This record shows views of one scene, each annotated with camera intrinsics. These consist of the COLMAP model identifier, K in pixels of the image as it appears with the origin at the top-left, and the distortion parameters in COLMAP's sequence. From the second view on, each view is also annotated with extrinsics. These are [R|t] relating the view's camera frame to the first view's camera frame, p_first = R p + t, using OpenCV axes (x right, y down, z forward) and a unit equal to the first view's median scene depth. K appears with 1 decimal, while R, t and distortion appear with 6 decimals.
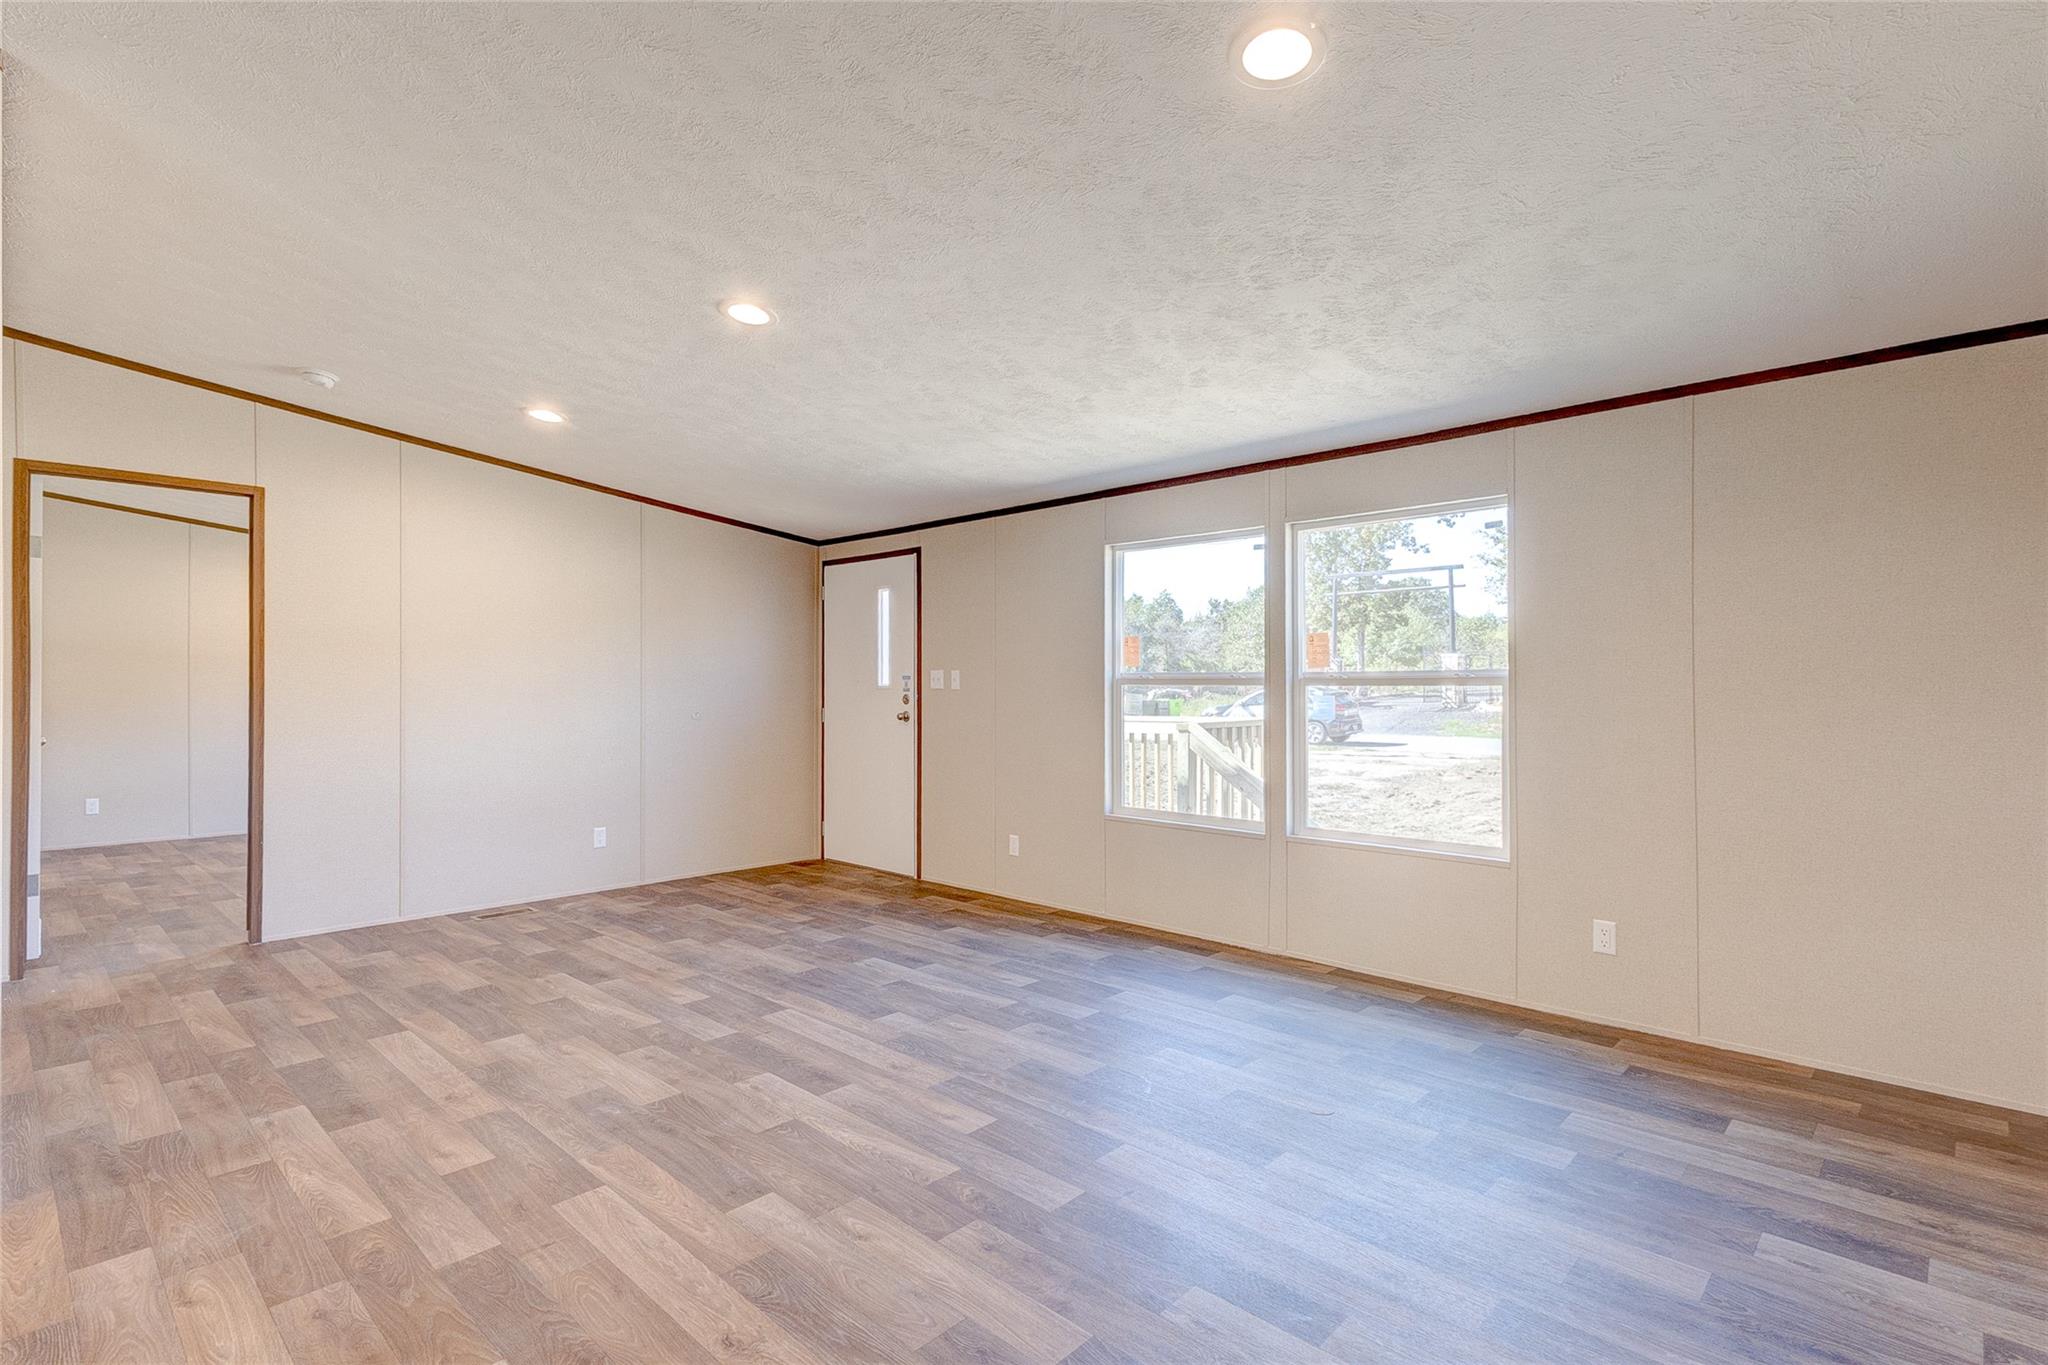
lens RADIAL K [[944.1, 0, 1019.3], [0, 944.1, 682.7], [0, 0, 1]] dist [0.015521, -0.002618]
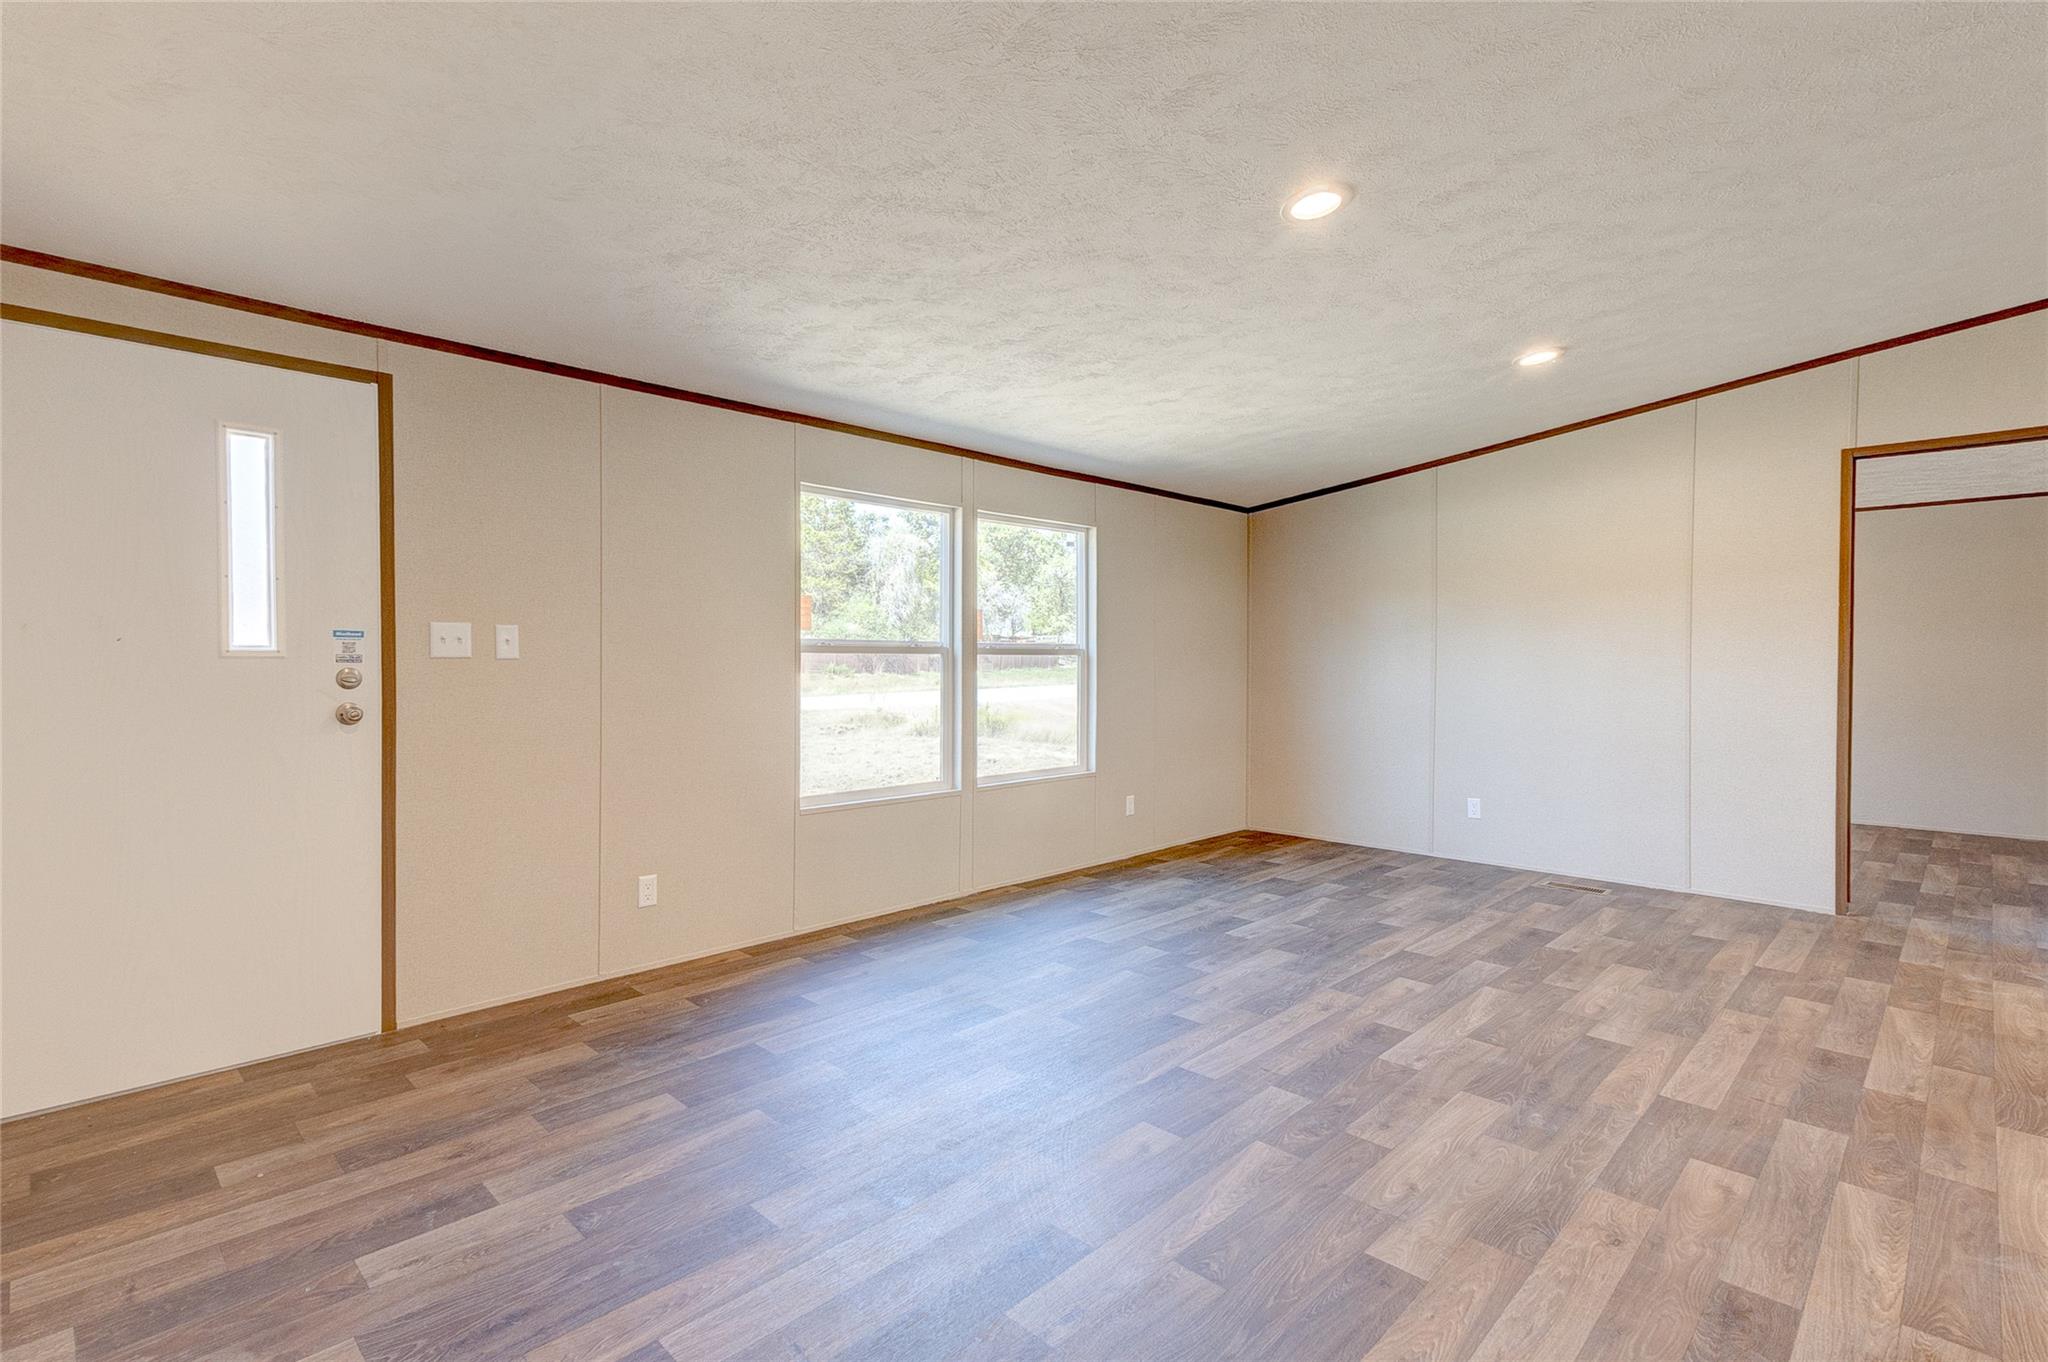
lens RADIAL K [[944.1, 0, 1019.3], [0, 944.1, 681.2], [0, 0, 1]] dist [0.015521, -0.002618]
pose [[0.048270, -0.027185, 0.998464, -0.801519], [-0.007058, 0.999595, 0.027557, 0.003874], [-0.998809, -0.008378, 0.048059, 0.860930]]
